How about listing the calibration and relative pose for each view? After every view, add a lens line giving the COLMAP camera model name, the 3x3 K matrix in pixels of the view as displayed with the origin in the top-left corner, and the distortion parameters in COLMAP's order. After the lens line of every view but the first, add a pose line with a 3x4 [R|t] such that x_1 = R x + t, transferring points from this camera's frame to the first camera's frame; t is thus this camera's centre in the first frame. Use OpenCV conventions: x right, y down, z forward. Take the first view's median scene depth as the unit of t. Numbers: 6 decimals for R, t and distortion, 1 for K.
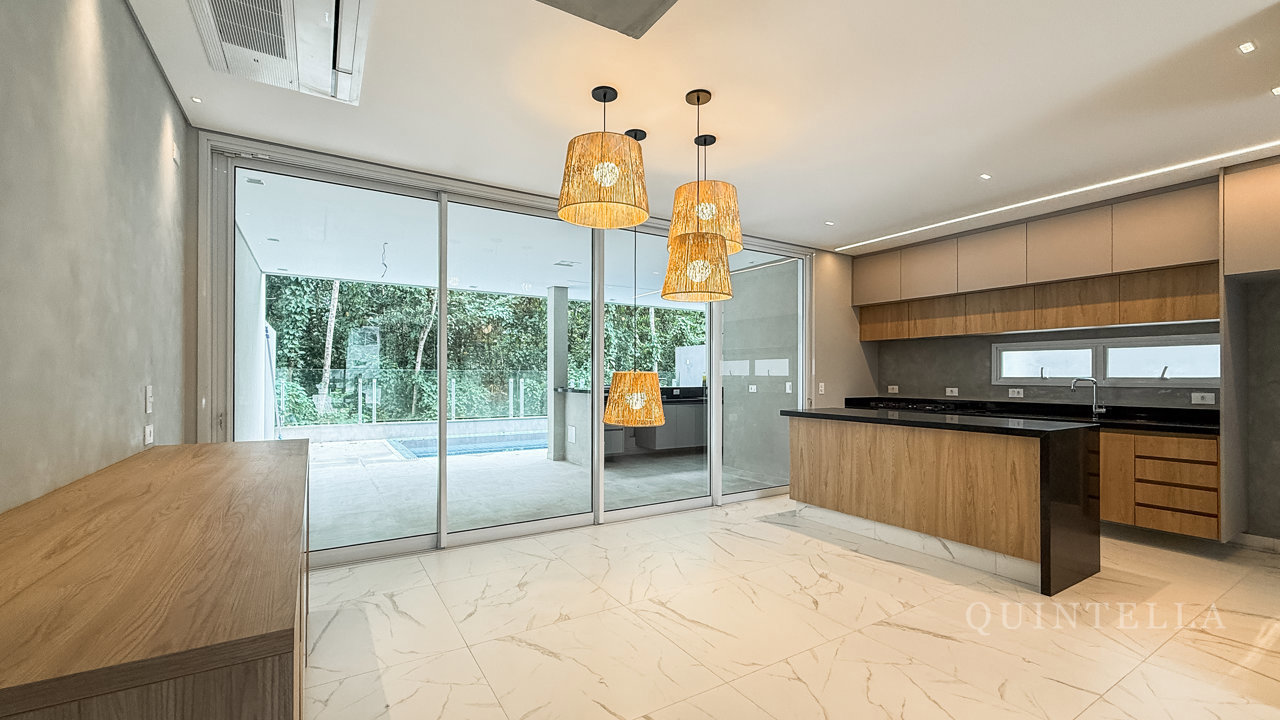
lens RADIAL K [[513.0, 0, 624.7], [0, 513.0, 374.0], [0, 0, 1]] dist [0.000246, -0.000049]
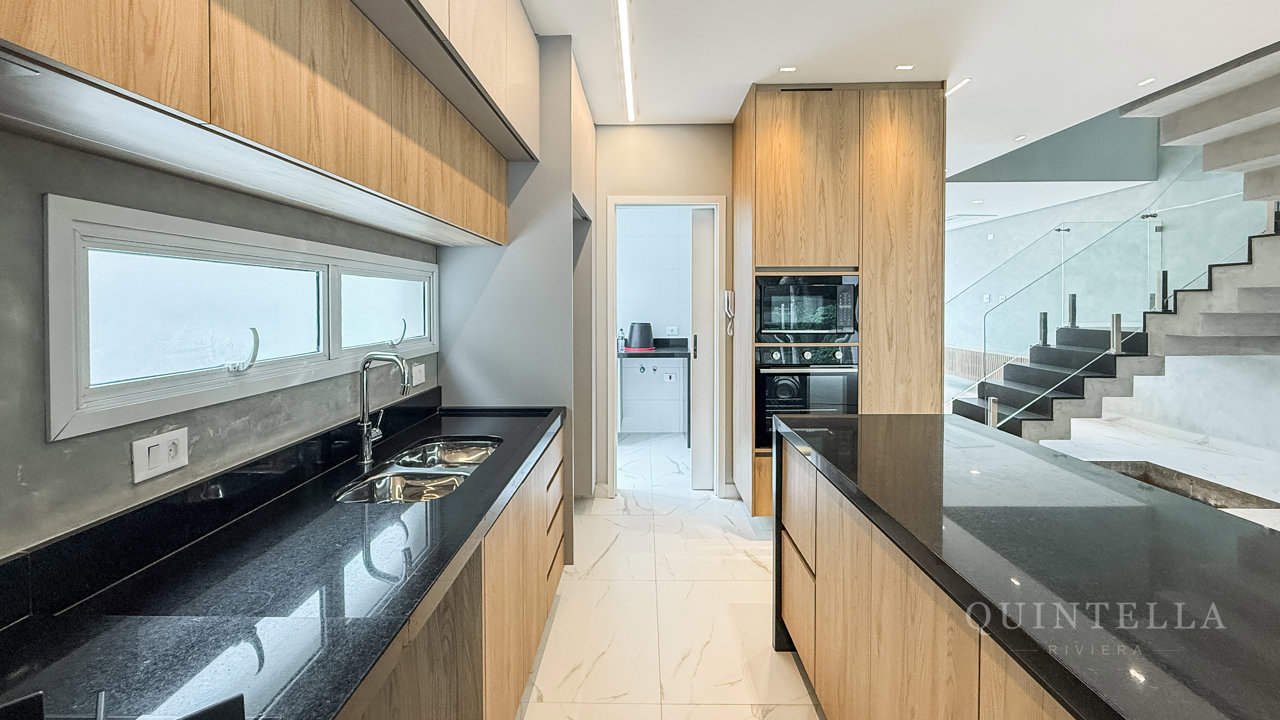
lens RADIAL K [[532.3, 0, 637.8], [0, 532.3, 308.7], [0, 0, 1]] dist [-0.000325, 0.000020]
pose [[-0.855815, -0.008376, 0.517215, 0.539462], [-0.003010, 0.999933, 0.011212, -0.028391], [-0.517274, 0.008039, -0.855782, 1.212729]]
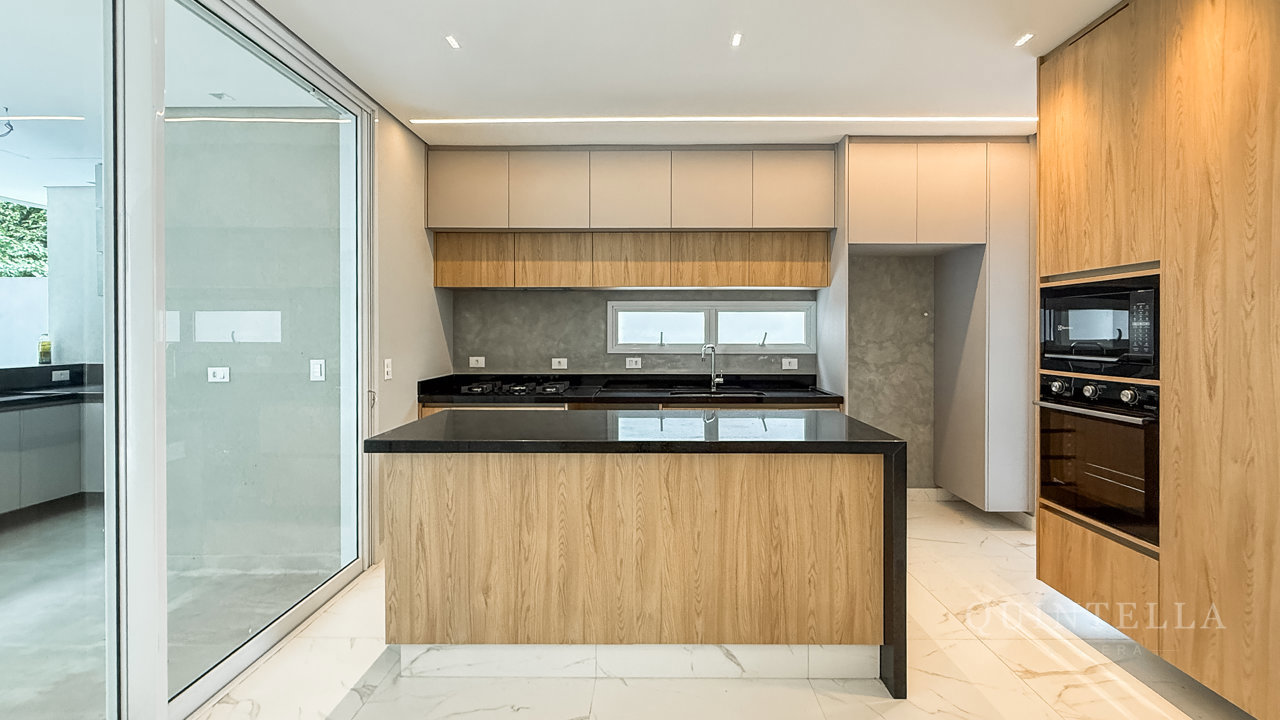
lens RADIAL K [[527.7, 0, 645.8], [0, 527.7, 334.1], [0, 0, 1]] dist [-0.000702, 0.000029]
pose [[0.519764, -0.007282, 0.854279, 0.063944], [-0.001979, 0.999951, 0.009728, -0.019018], [-0.854308, -0.006747, 0.519724, 0.612562]]
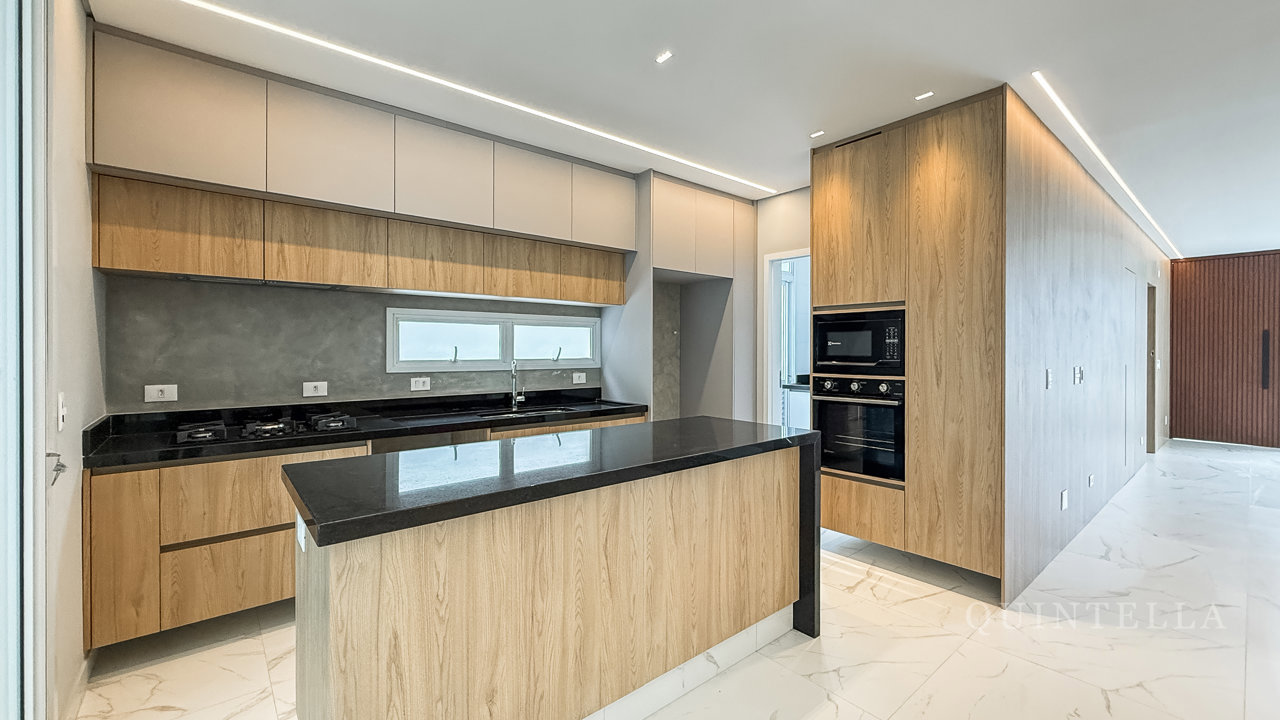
lens RADIAL K [[524.2, 0, 643.2], [0, 524.2, 352.0], [0, 0, 1]] dist [0.001026, -0.000036]
pose [[-0.170332, -0.008162, 0.985353, 0.040113], [-0.005292, 0.999959, 0.007369, -0.012716], [-0.985372, -0.003959, -0.170368, 0.926884]]
